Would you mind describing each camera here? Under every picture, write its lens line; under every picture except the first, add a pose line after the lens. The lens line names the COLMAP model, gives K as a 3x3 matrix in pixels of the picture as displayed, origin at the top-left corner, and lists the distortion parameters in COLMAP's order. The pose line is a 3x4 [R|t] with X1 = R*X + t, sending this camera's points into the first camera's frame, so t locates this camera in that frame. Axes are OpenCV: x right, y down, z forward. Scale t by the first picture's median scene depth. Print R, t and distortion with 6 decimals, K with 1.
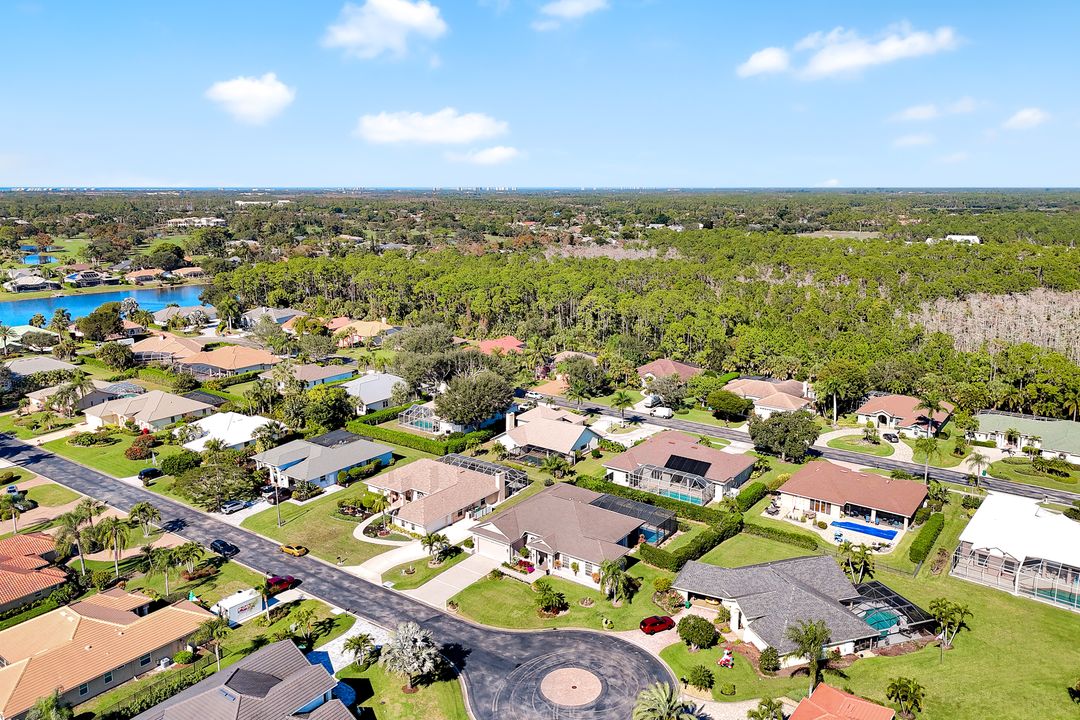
lens RADIAL K [[795.9, 0, 540.0], [0, 795.9, 360.0], [0, 0, 1]] dist [0.039000, -0.003854]
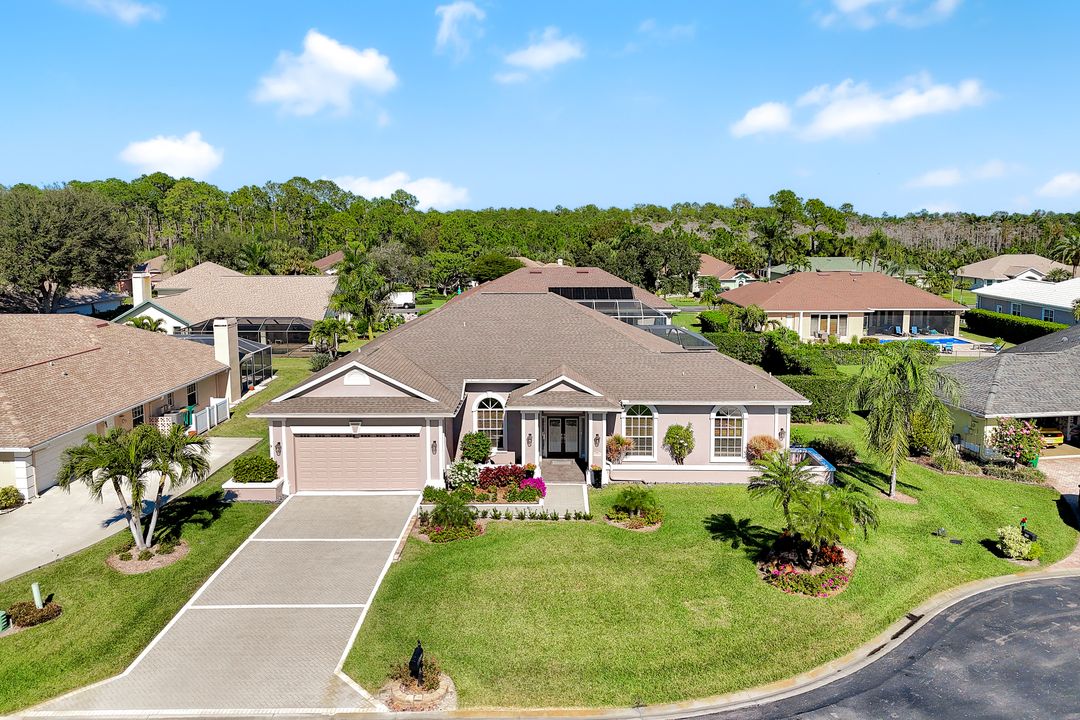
lens RADIAL K [[799.3, 0, 540.8], [0, 799.3, 326.6], [0, 0, 1]] dist [0.051972, -0.000225]
pose [[0.814340, -0.072481, 0.575845, -0.164364], [0.126841, 0.990413, -0.054711, 0.210696], [-0.566359, 0.117594, 0.815726, 0.718988]]
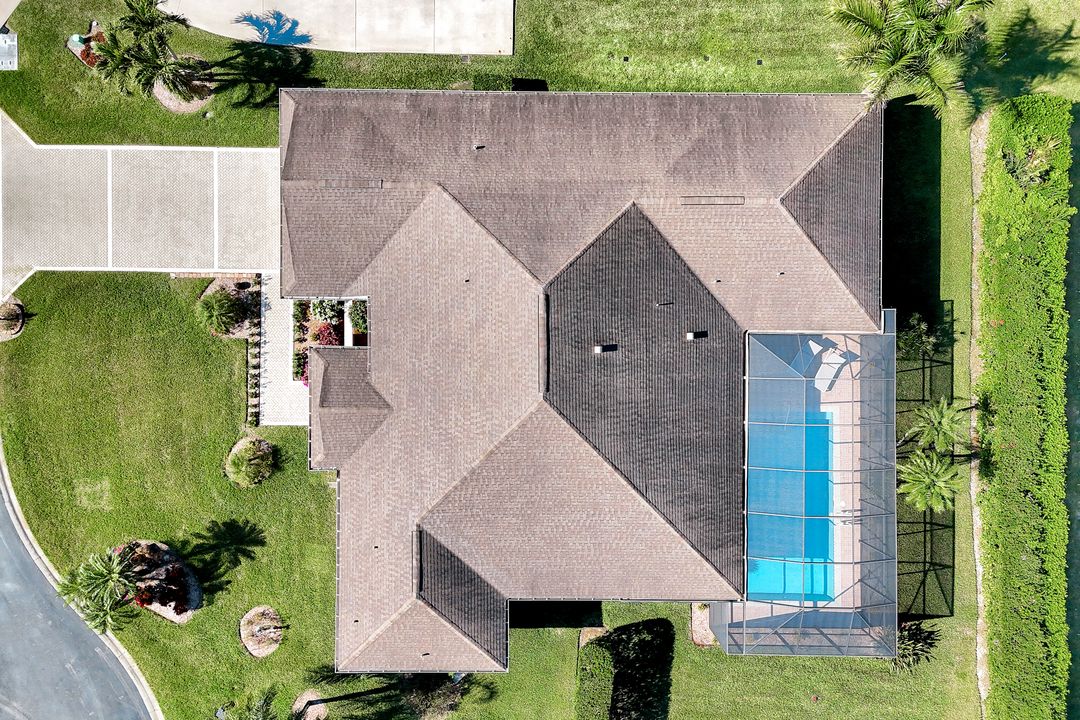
lens RADIAL K [[795.9, 0, 540.0], [0, 795.9, 360.0], [0, 0, 1]] dist [0.039000, -0.003854]
pose [[0.588370, 0.808565, -0.006568, 0.031327], [-0.167534, 0.129849, 0.977278, -0.047864], [0.791045, -0.573901, 0.211862, 0.954780]]
